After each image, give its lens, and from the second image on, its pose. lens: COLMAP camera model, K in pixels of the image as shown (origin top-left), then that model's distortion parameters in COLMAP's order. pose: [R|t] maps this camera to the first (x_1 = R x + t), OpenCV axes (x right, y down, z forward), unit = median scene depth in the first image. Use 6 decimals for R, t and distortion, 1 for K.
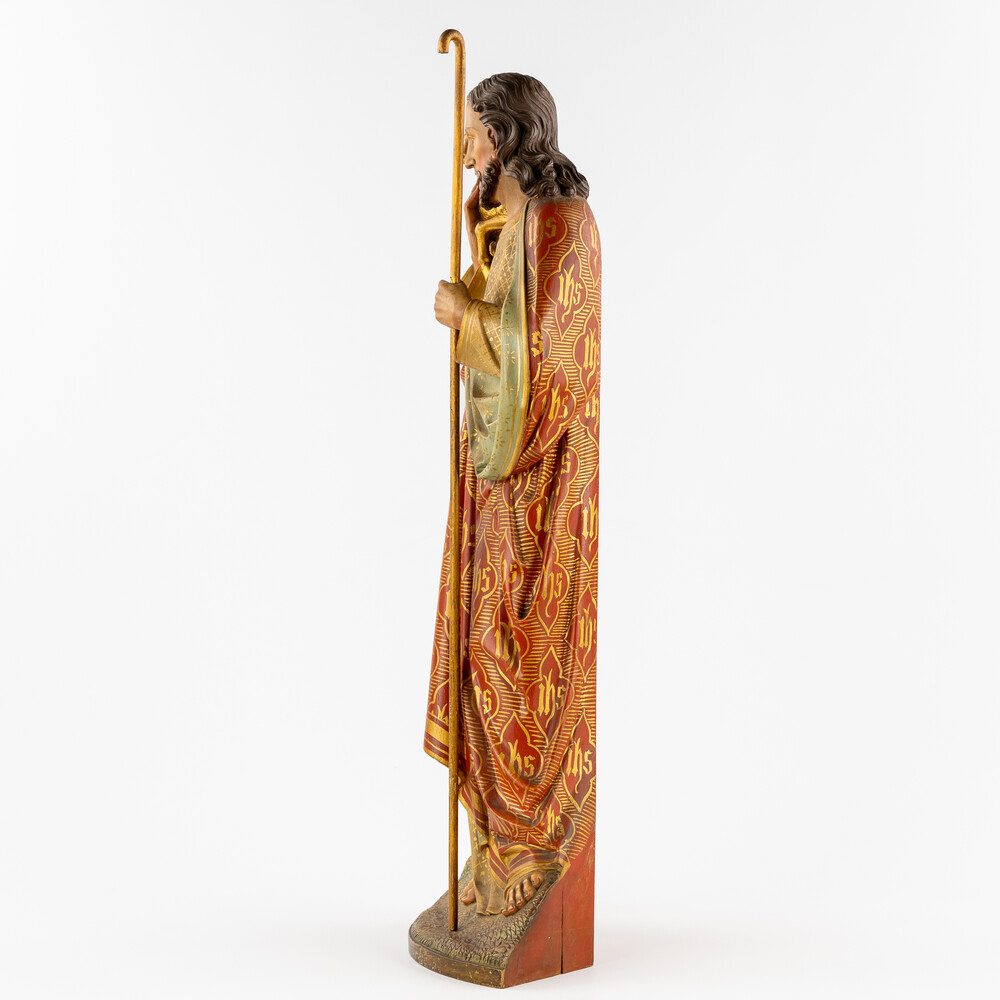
lens RADIAL K [[3179.8, 0, 499.6], [0, 3179.8, 499.9], [0, 0, 1]] dist [0.021884, 0.000000]
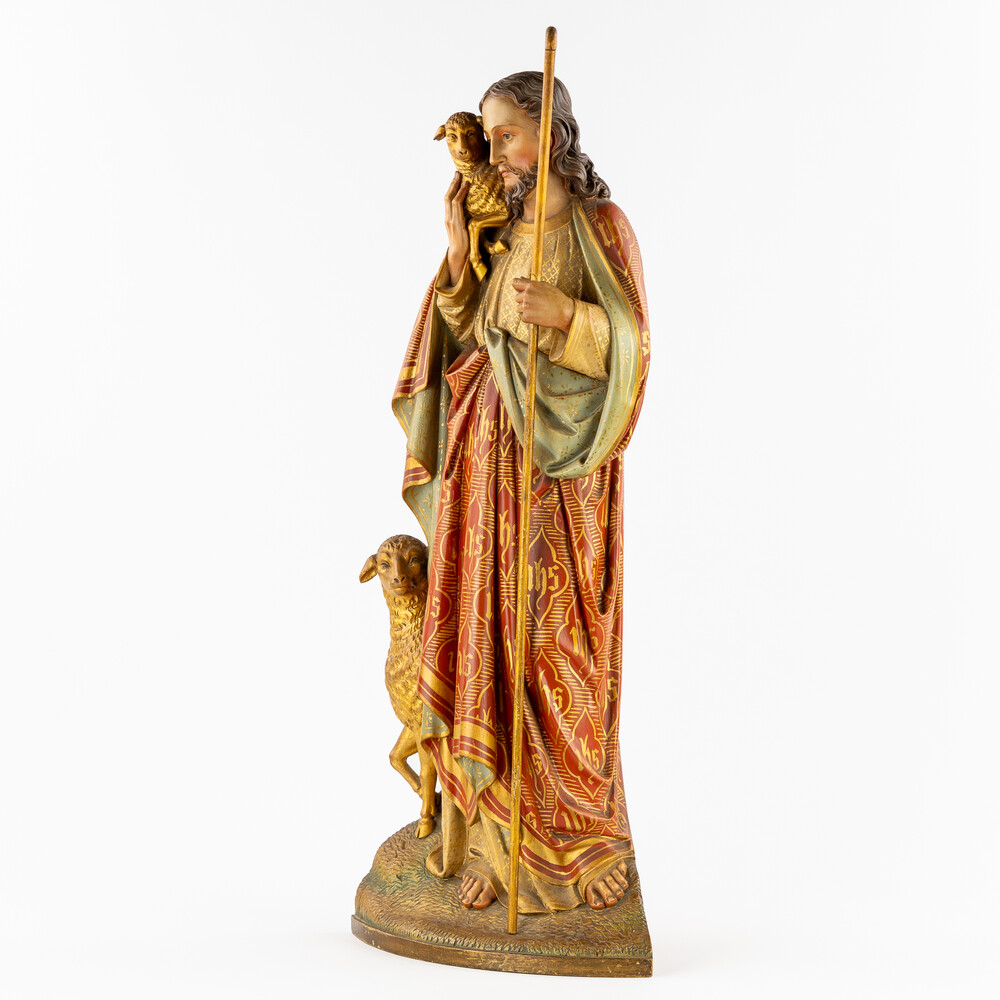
lens RADIAL K [[3179.8, 0, 501.6], [0, 3179.8, 496.7], [0, 0, 1]] dist [0.021884, 0.000000]
pose [[0.683740, -0.034885, 0.728892, -0.747094], [0.030962, 0.999344, 0.018784, -0.019936], [-0.729069, 0.009725, 0.684371, 0.327711]]
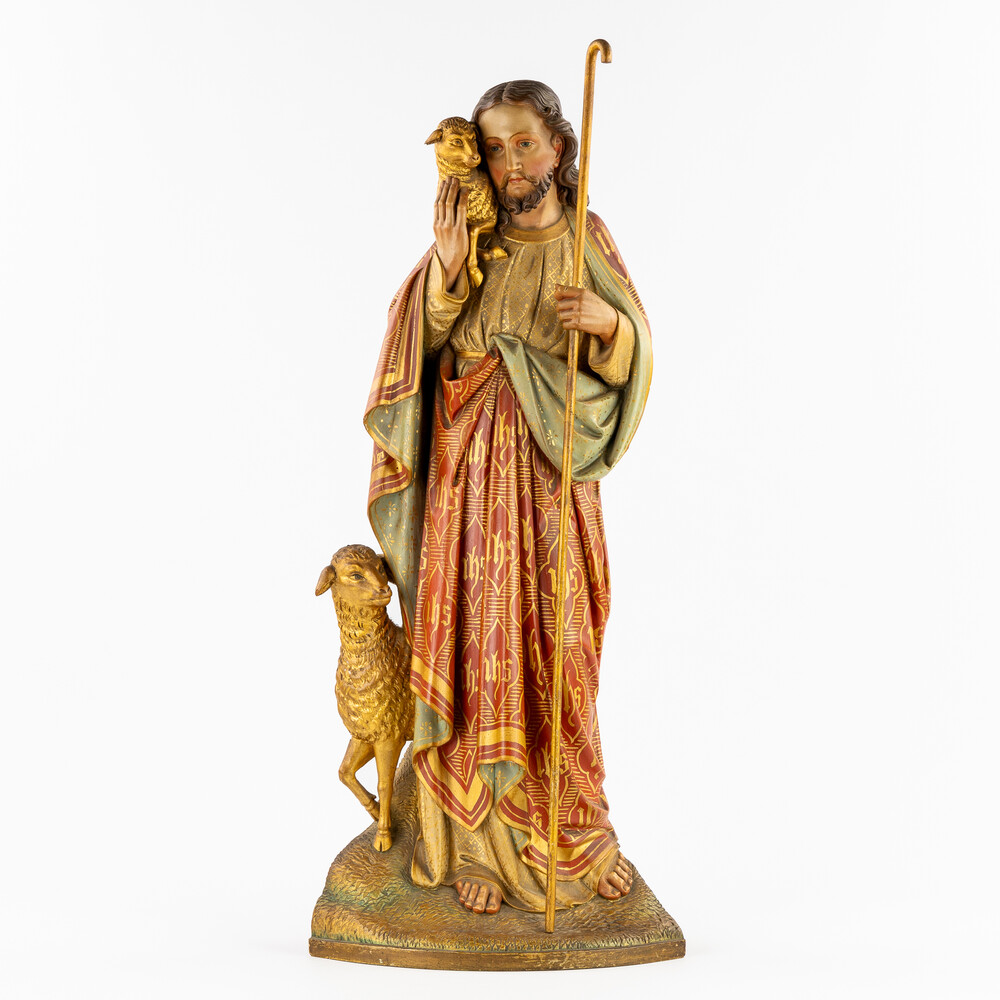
lens RADIAL K [[3179.8, 0, 496.5], [0, 3179.8, 501.1], [0, 0, 1]] dist [0.021884, 0.000000]
pose [[0.092327, -0.053851, 0.994272, -1.023466], [0.042094, 0.997855, 0.050136, -0.052525], [-0.994839, 0.037224, 0.094395, 0.930785]]
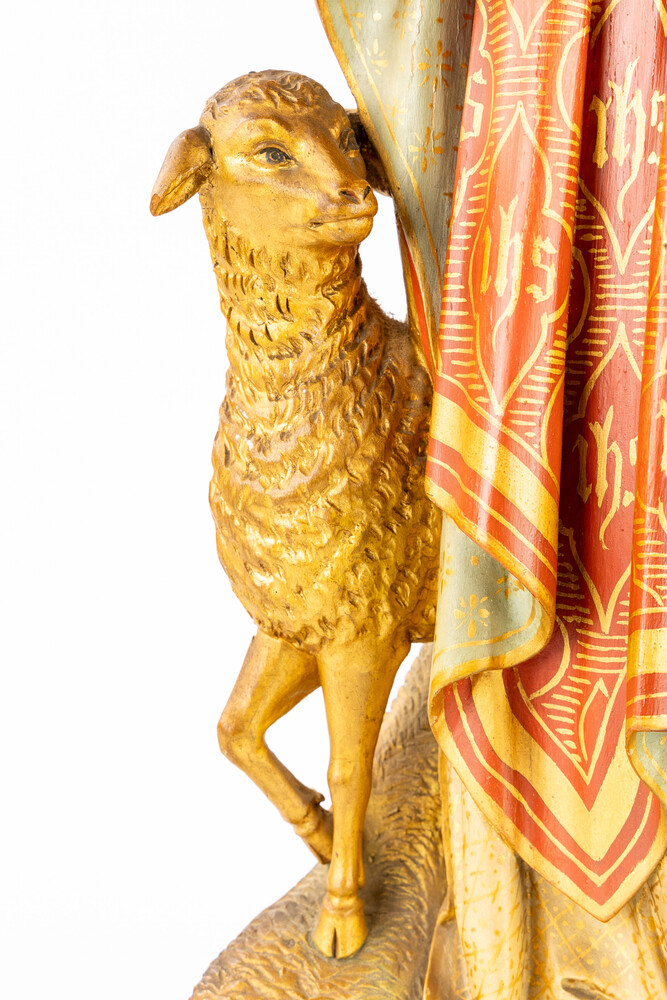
lens RADIAL K [[2566.5, 0, 332.5], [0, 2566.5, 502.1], [0, 0, 1]] dist [0.173060, 0.000000]
pose [[0.151251, -0.102505, 0.983166, -0.285527], [0.029433, 0.994635, 0.099173, 0.030943], [-0.988057, 0.013937, 0.153457, 1.024810]]
